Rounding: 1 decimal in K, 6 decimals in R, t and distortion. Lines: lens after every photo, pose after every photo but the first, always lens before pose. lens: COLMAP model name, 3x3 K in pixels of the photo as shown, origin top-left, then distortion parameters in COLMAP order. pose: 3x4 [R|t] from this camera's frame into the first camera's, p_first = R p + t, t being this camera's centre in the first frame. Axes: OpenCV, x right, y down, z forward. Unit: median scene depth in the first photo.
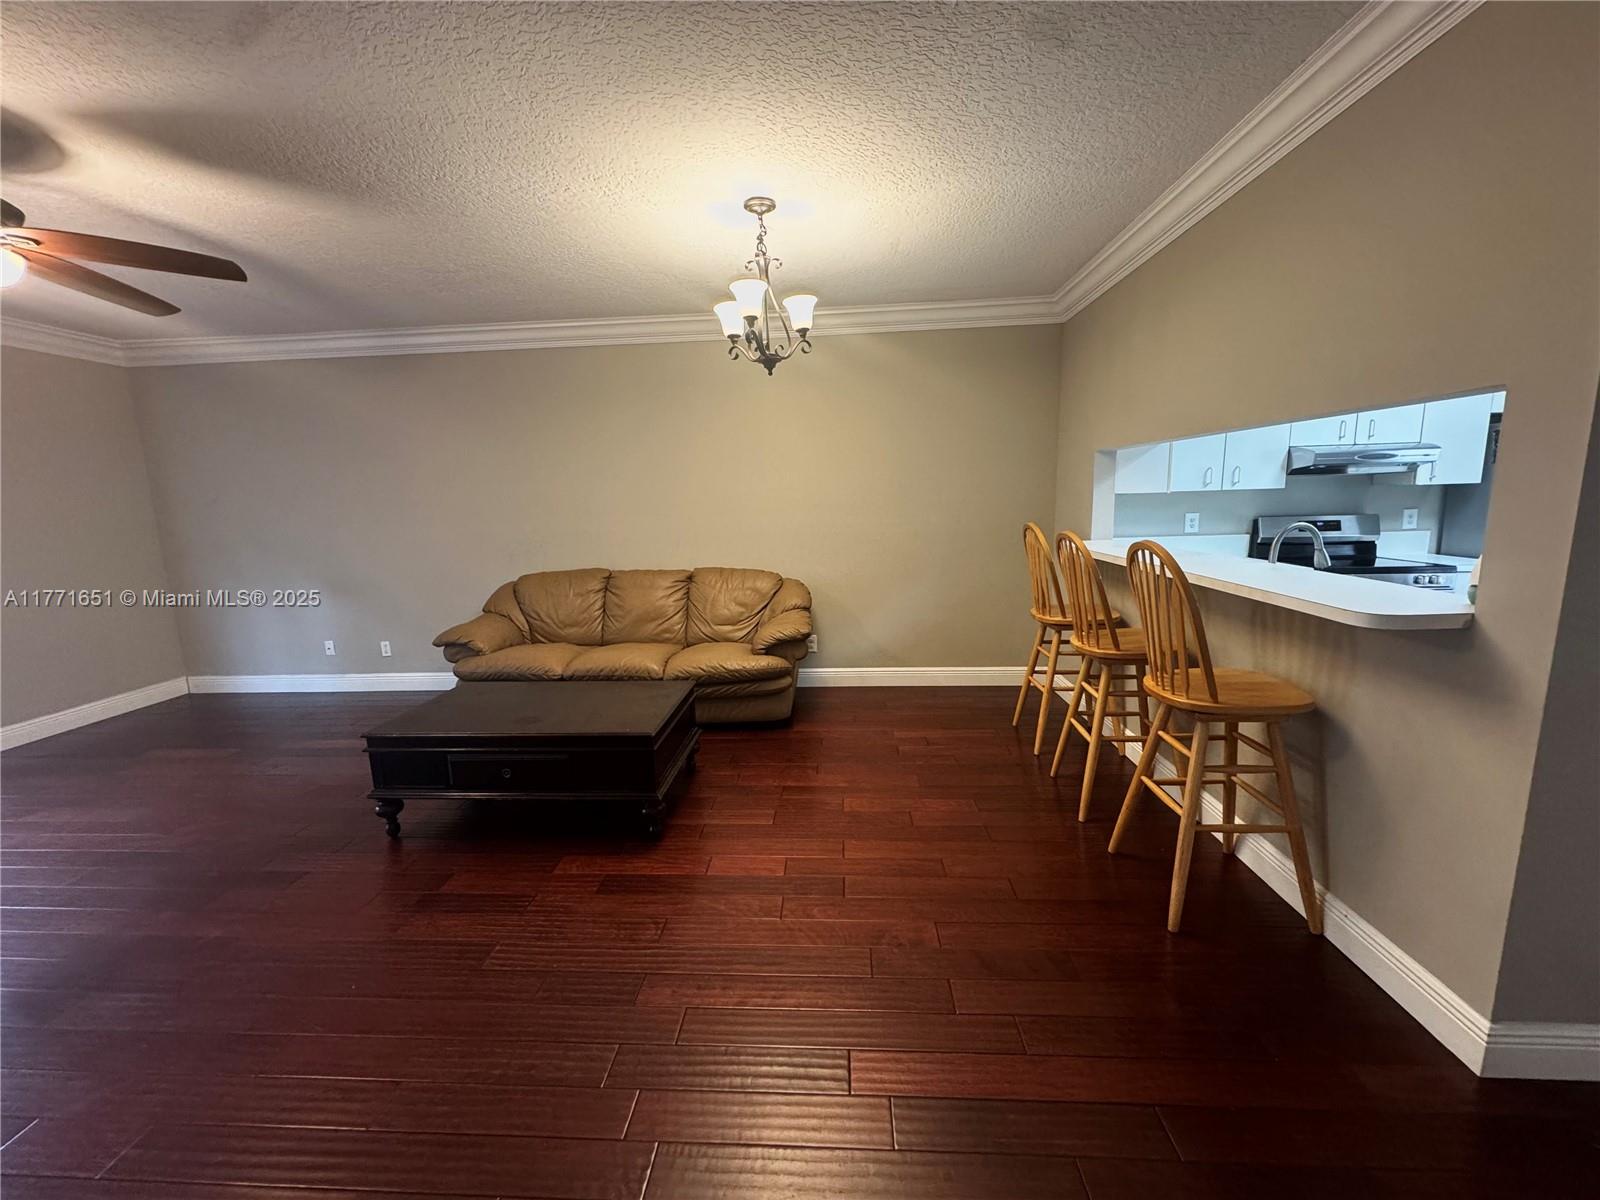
lens RADIAL K [[638.4, 0, 796.9], [0, 638.4, 599.0], [0, 0, 1]] dist [-0.003701, 0.000941]
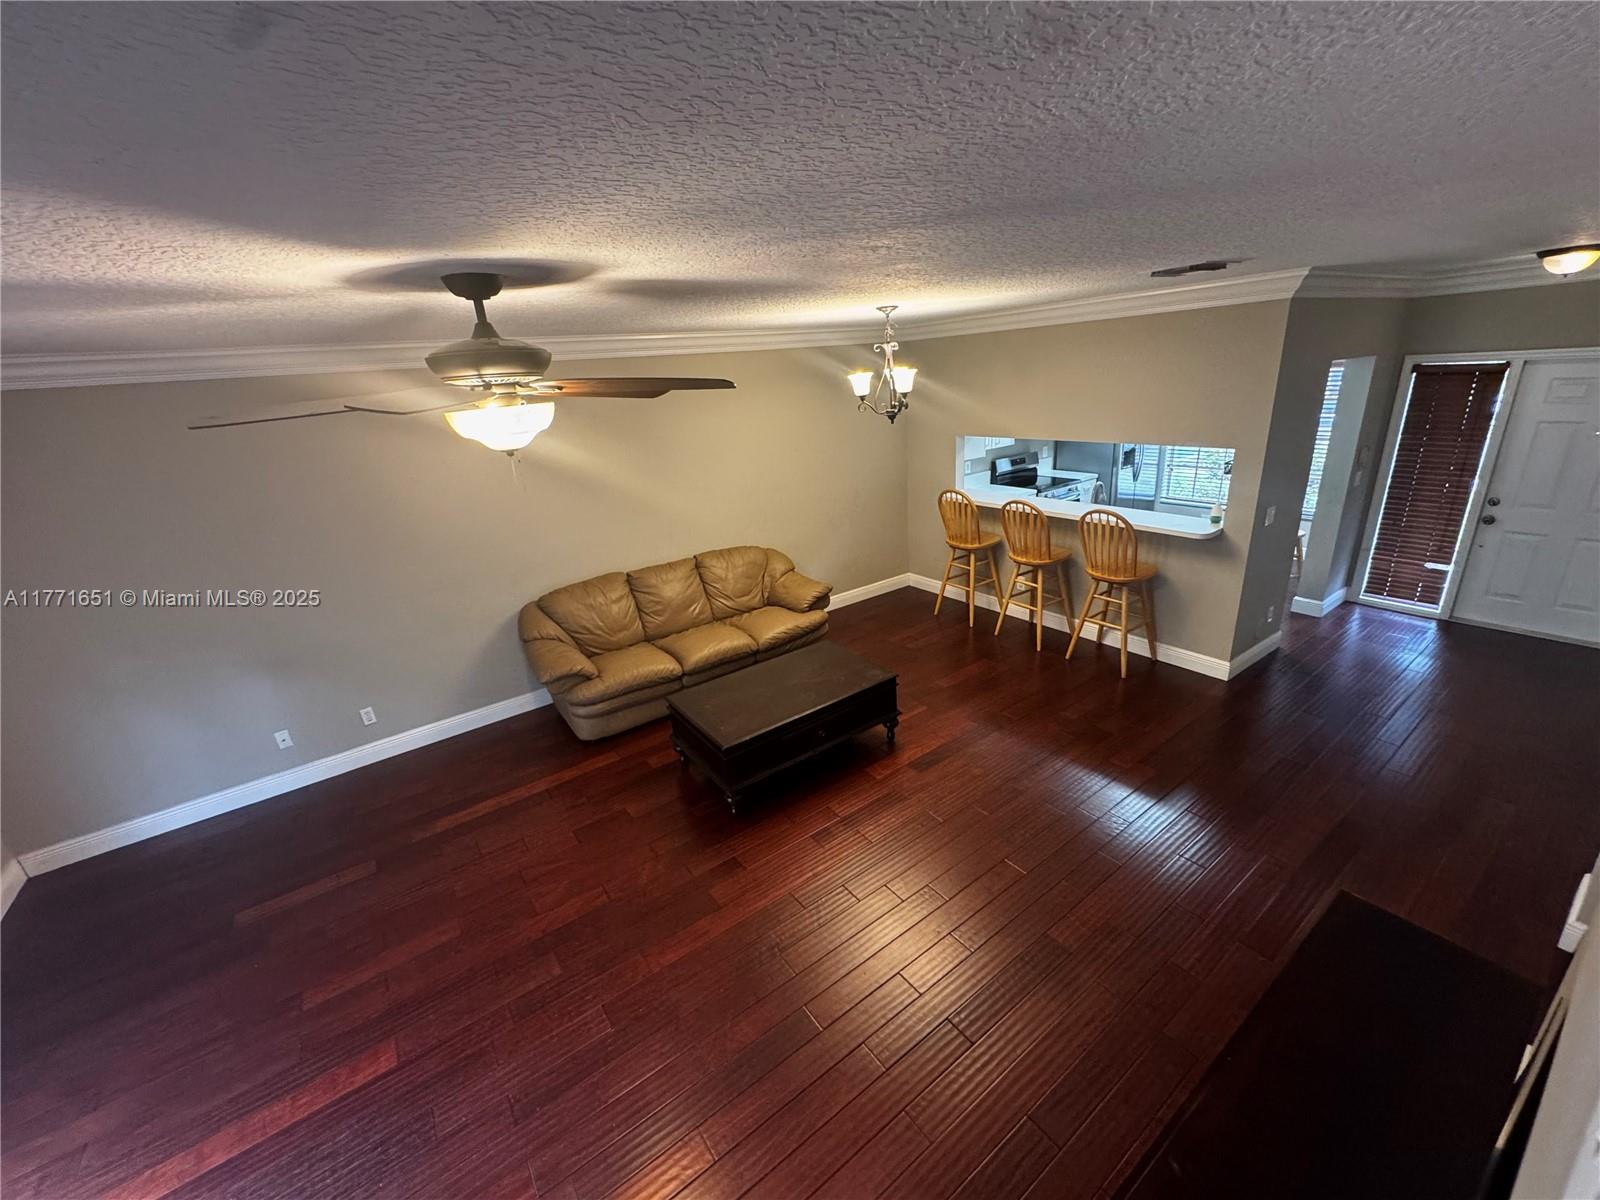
lens RADIAL K [[638.4, 0, 799.5], [0, 638.4, 601.1], [0, 0, 1]] dist [-0.003701, 0.000941]
pose [[0.772477, -0.239830, 0.588015, -1.092081], [0.148386, 0.968479, 0.200073, -0.261352], [-0.617463, -0.067298, 0.783715, -0.047017]]
